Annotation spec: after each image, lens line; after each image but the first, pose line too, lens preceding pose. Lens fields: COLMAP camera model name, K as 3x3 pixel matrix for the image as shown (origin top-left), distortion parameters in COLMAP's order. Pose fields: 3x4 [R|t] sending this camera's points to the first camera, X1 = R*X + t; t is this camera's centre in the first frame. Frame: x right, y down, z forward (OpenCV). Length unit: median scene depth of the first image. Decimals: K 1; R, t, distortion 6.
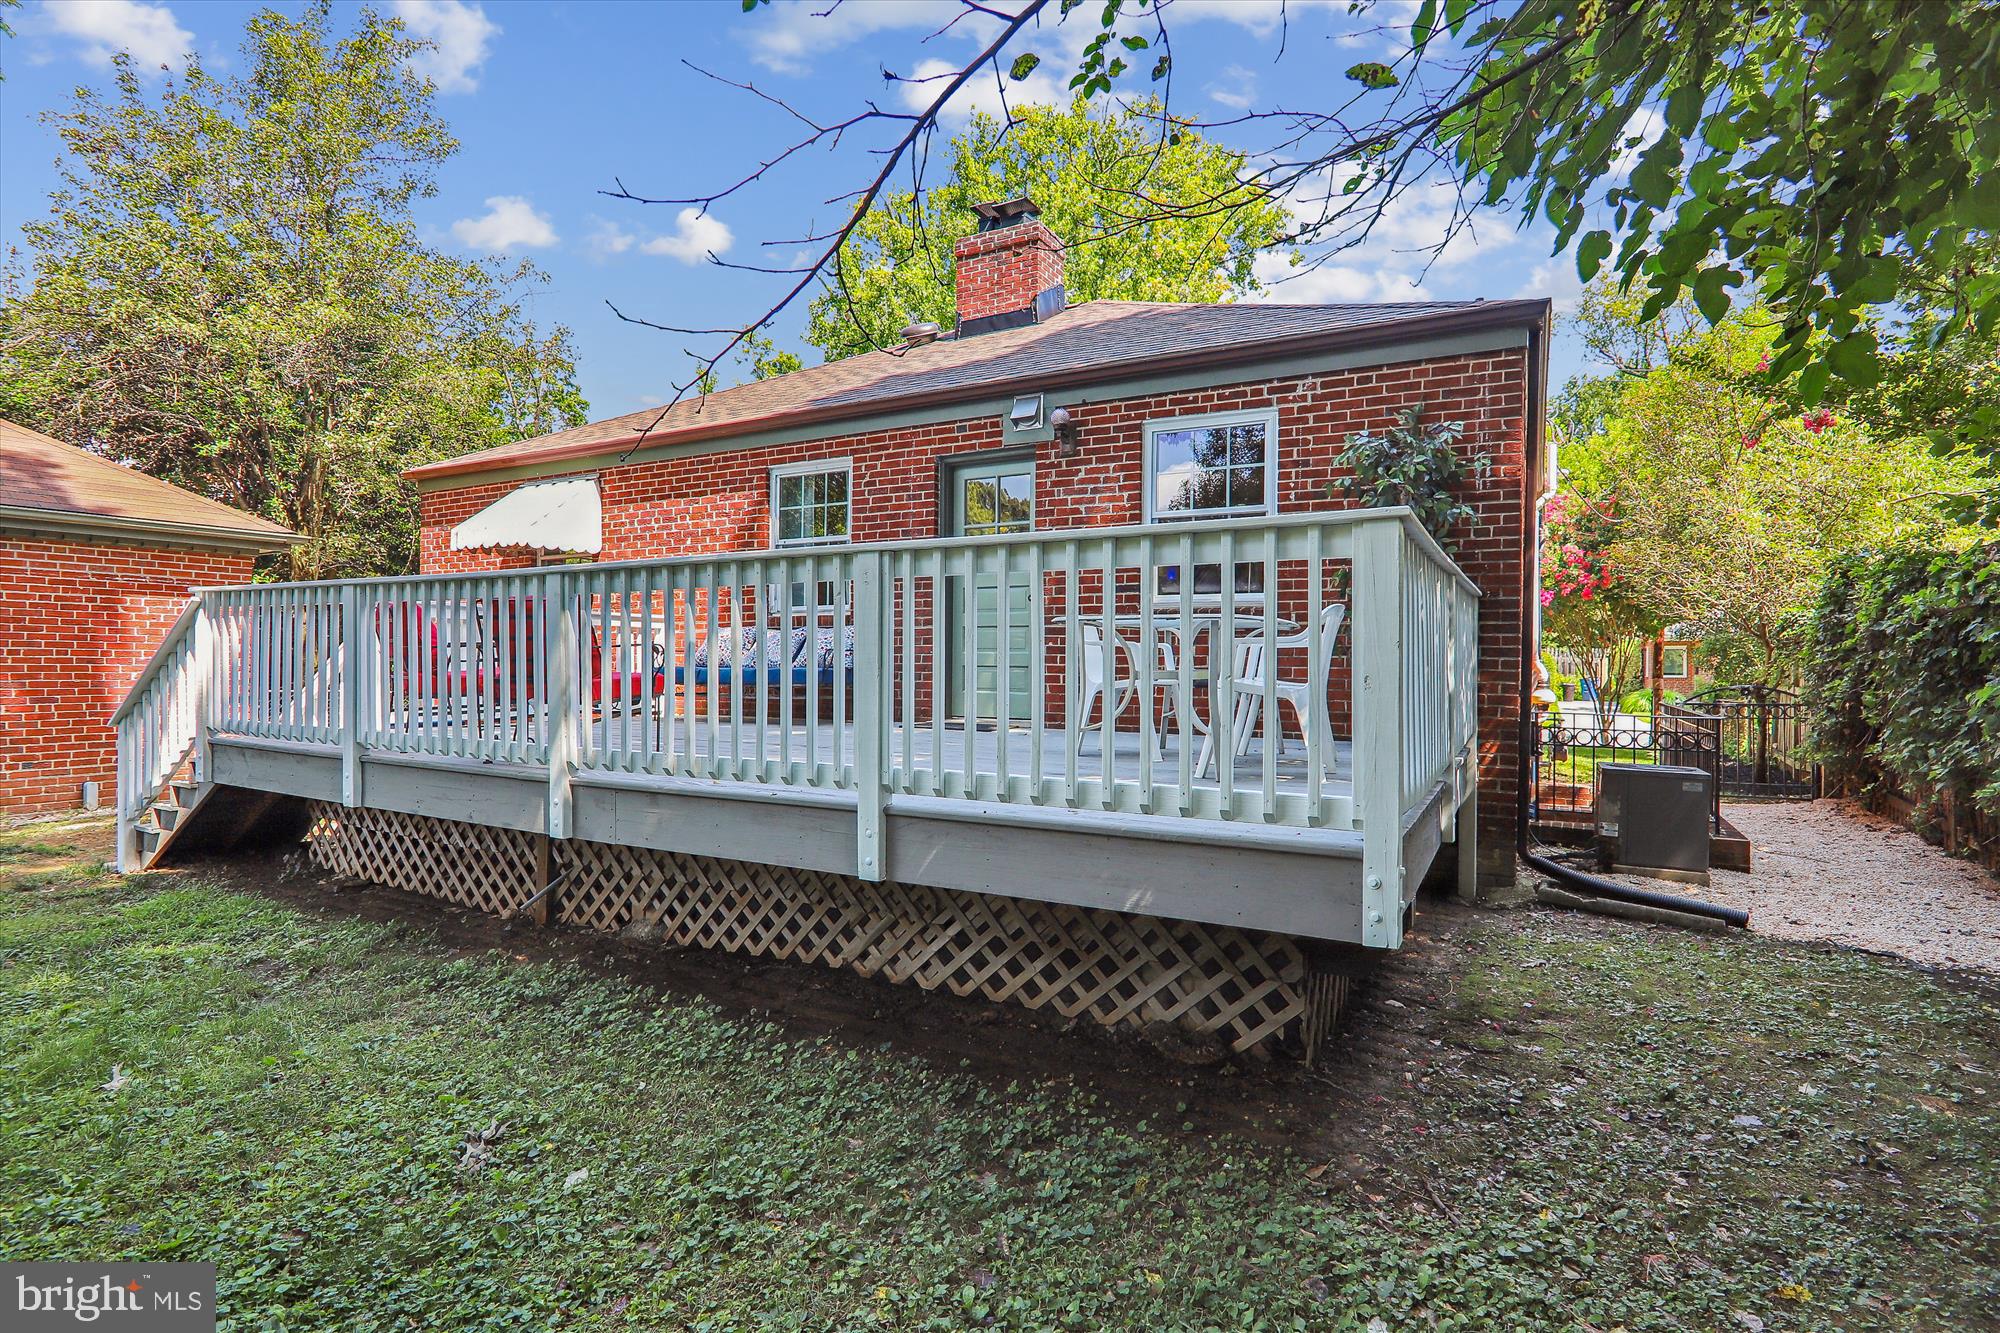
lens RADIAL K [[984.6, 0, 1006.2], [0, 984.6, 667.5], [0, 0, 1]] dist [-0.014052, -0.001750]
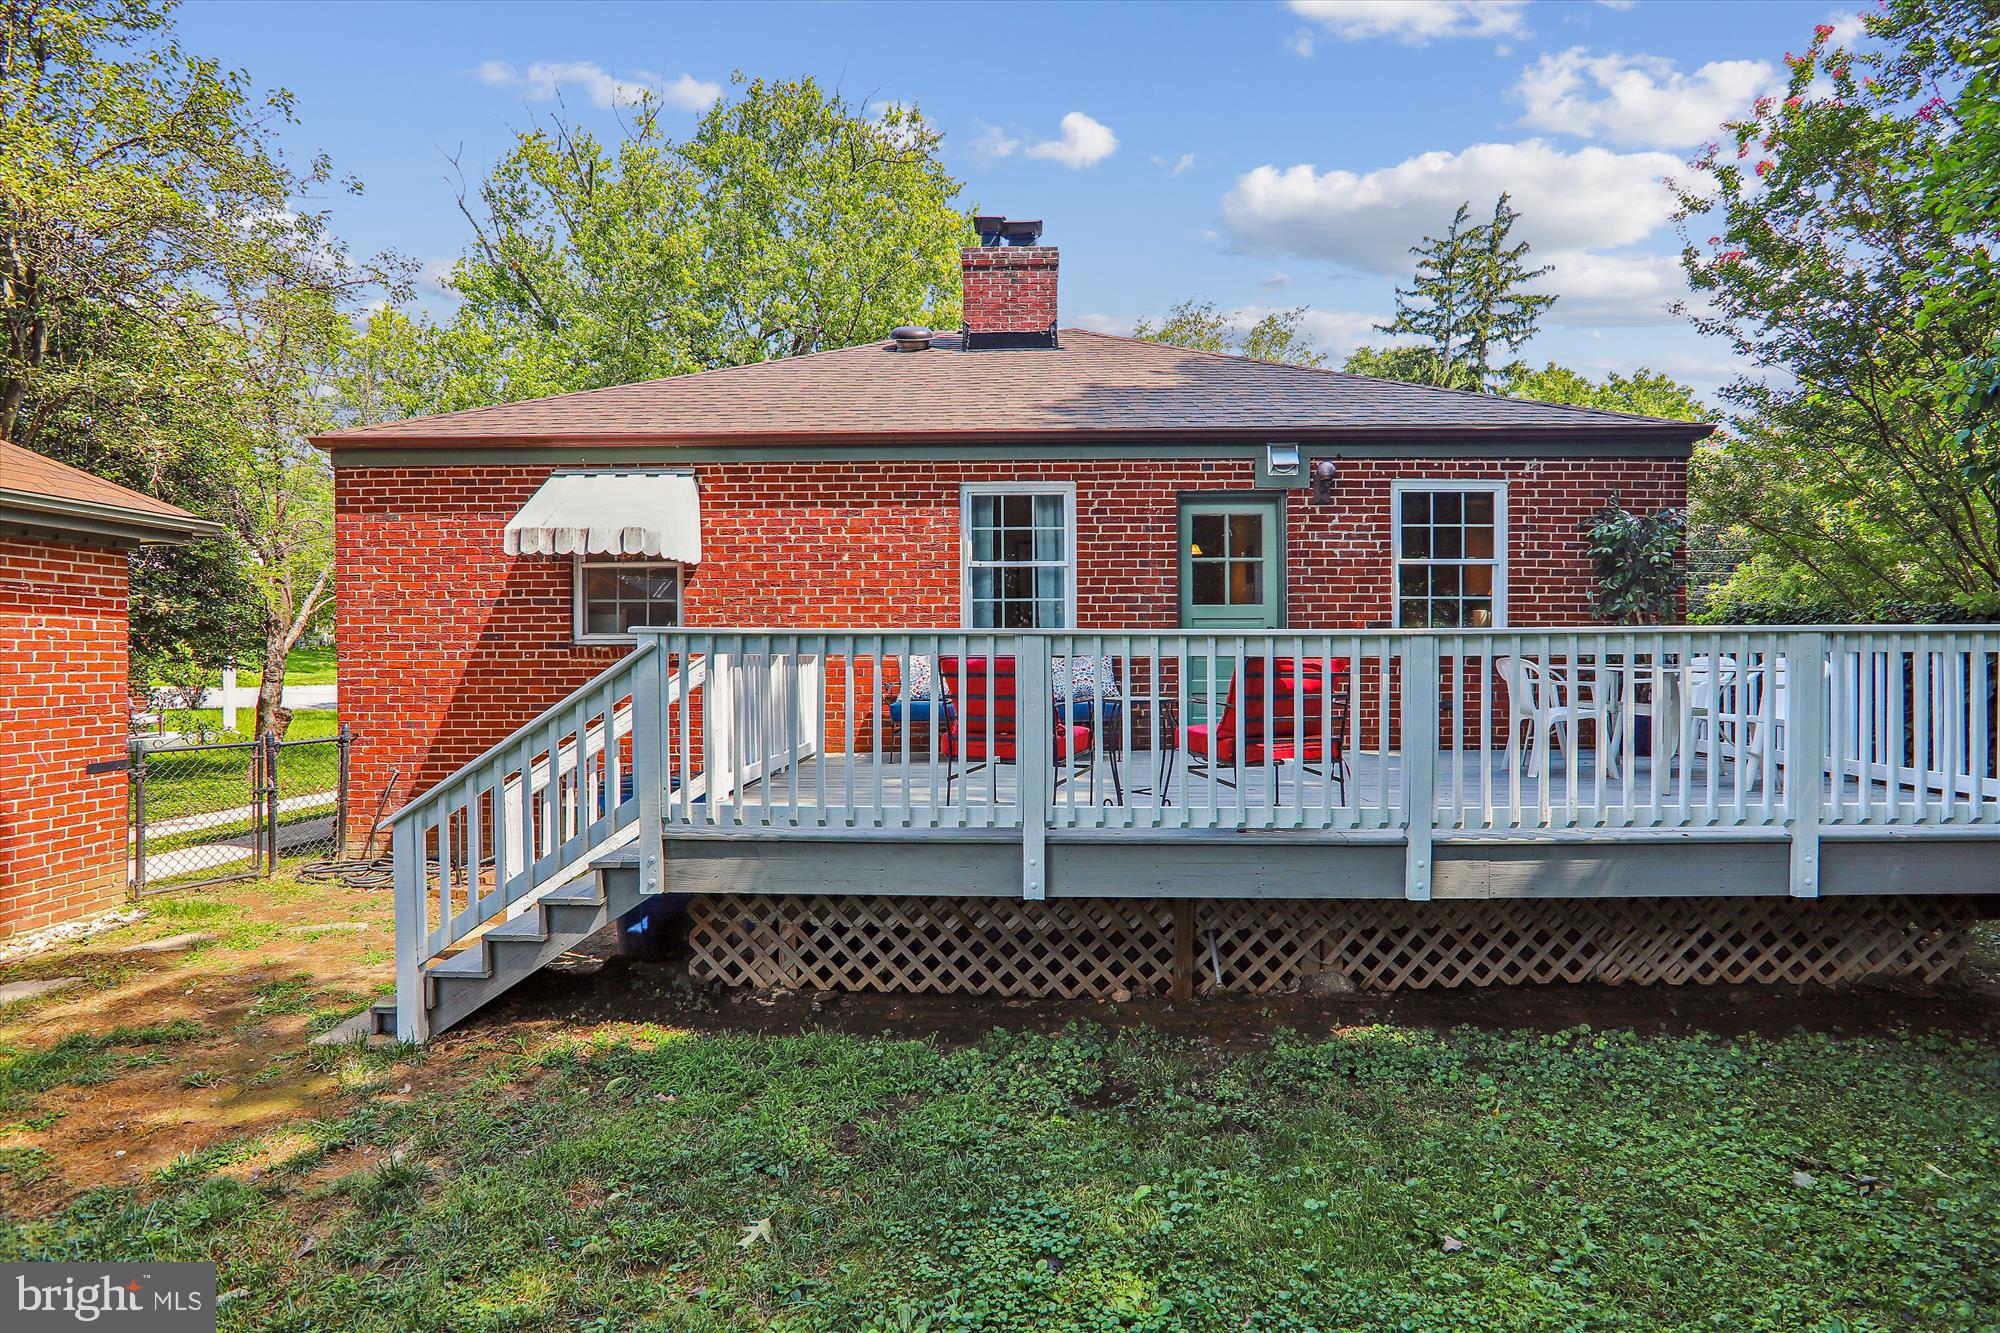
lens RADIAL K [[984.6, 0, 1006.2], [0, 984.6, 667.5], [0, 0, 1]] dist [-0.014052, -0.001750]
pose [[0.883632, -0.015586, 0.467923, -0.765285], [0.012066, 0.999872, 0.010519, -0.046452], [-0.468027, -0.003649, 0.883706, 0.189249]]
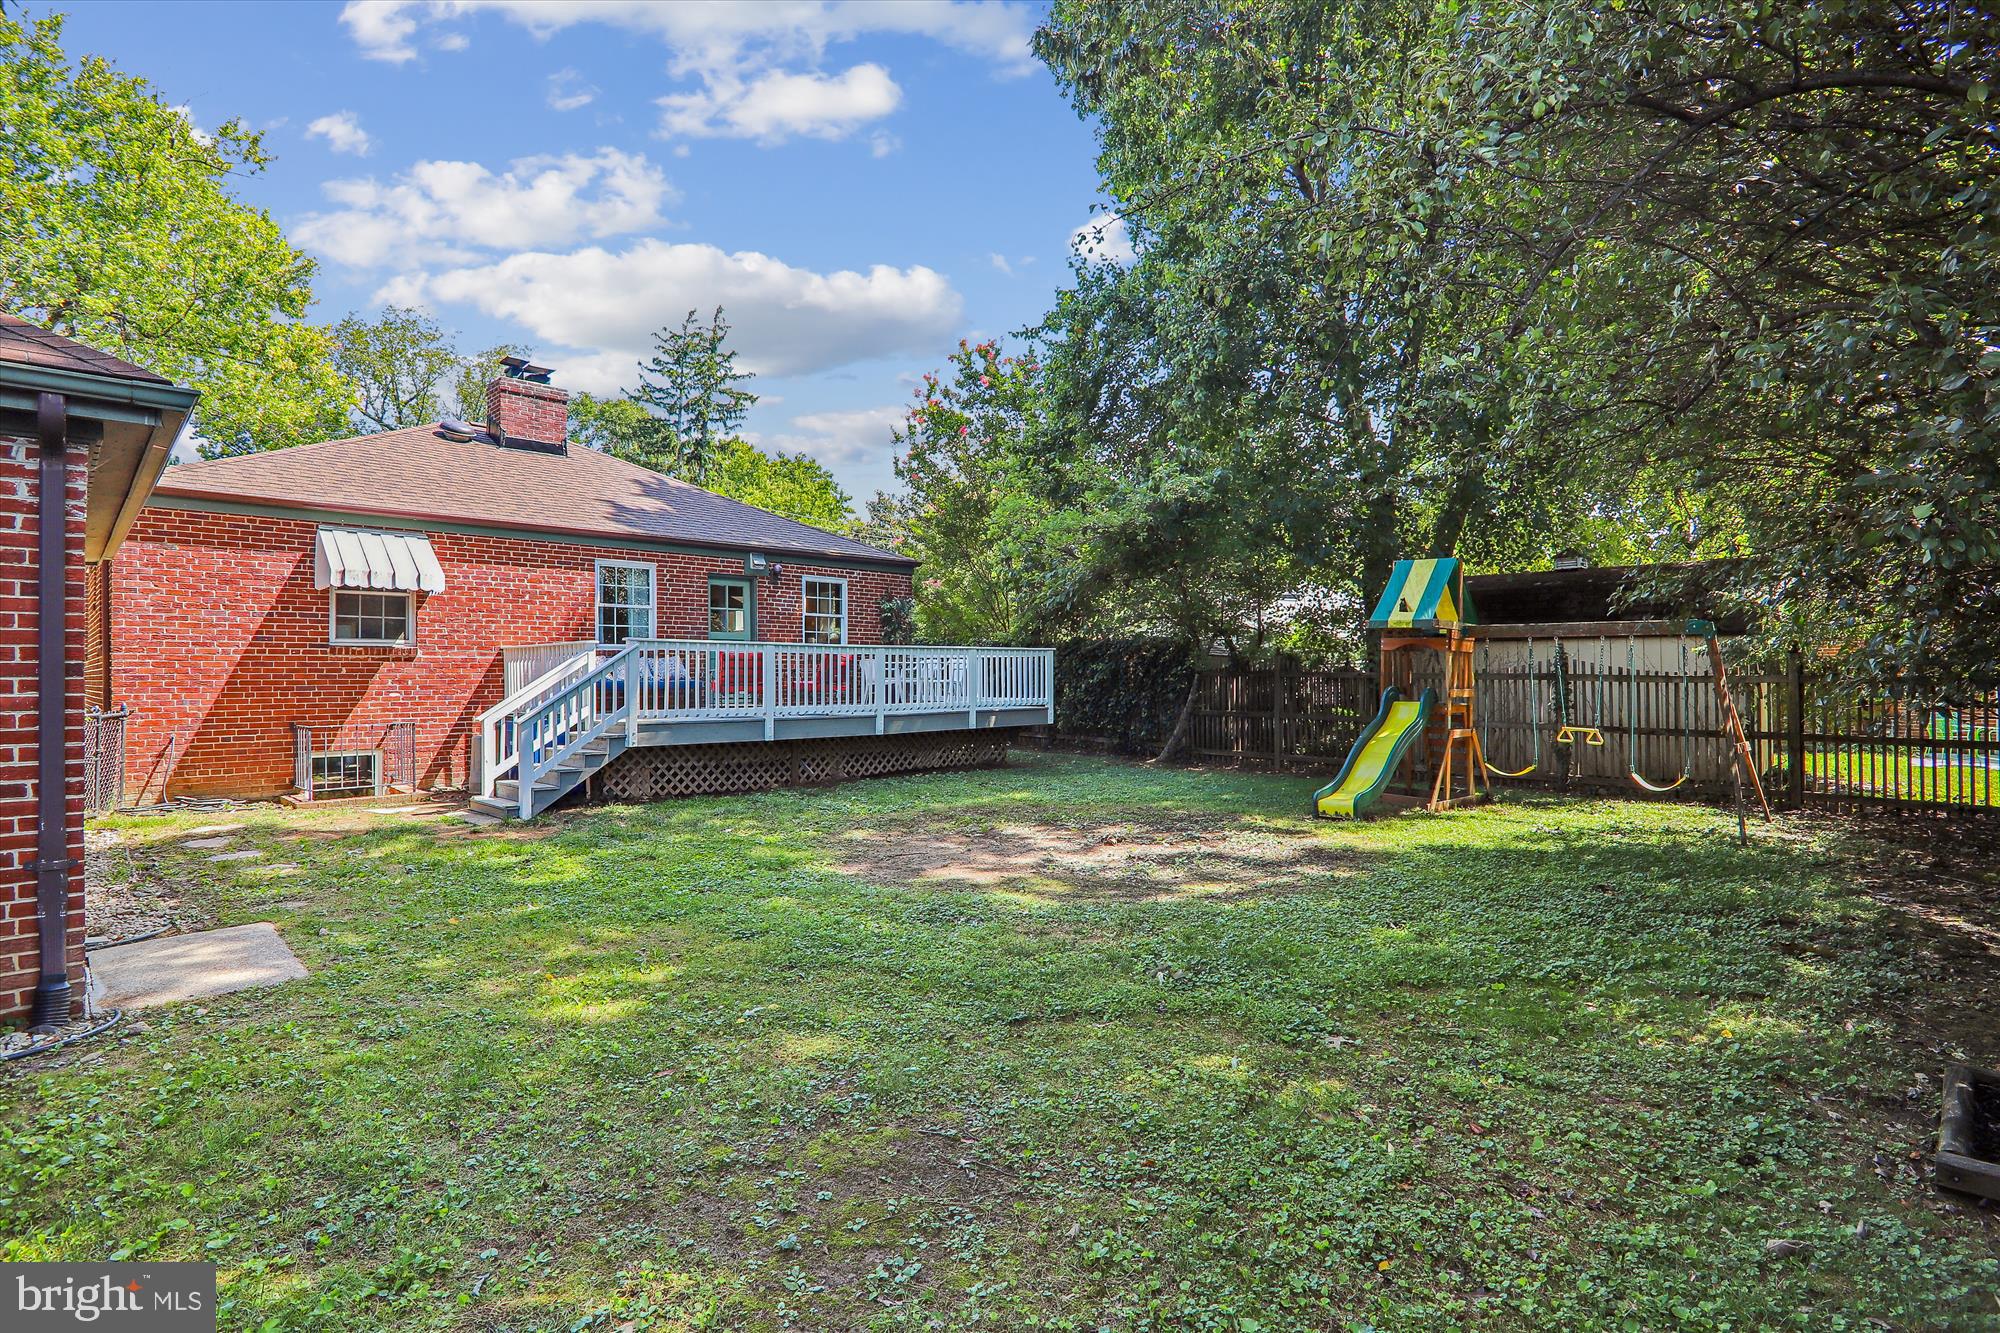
lens RADIAL K [[990.5, 0, 996.5], [0, 990.5, 612.7], [0, 0, 1]] dist [0.073787, -0.000185]
pose [[0.283393, 0.053368, 0.957518, -1.951376], [0.009473, 0.998246, -0.058442, -0.012261], [-0.958957, 0.025632, 0.282390, -0.126033]]
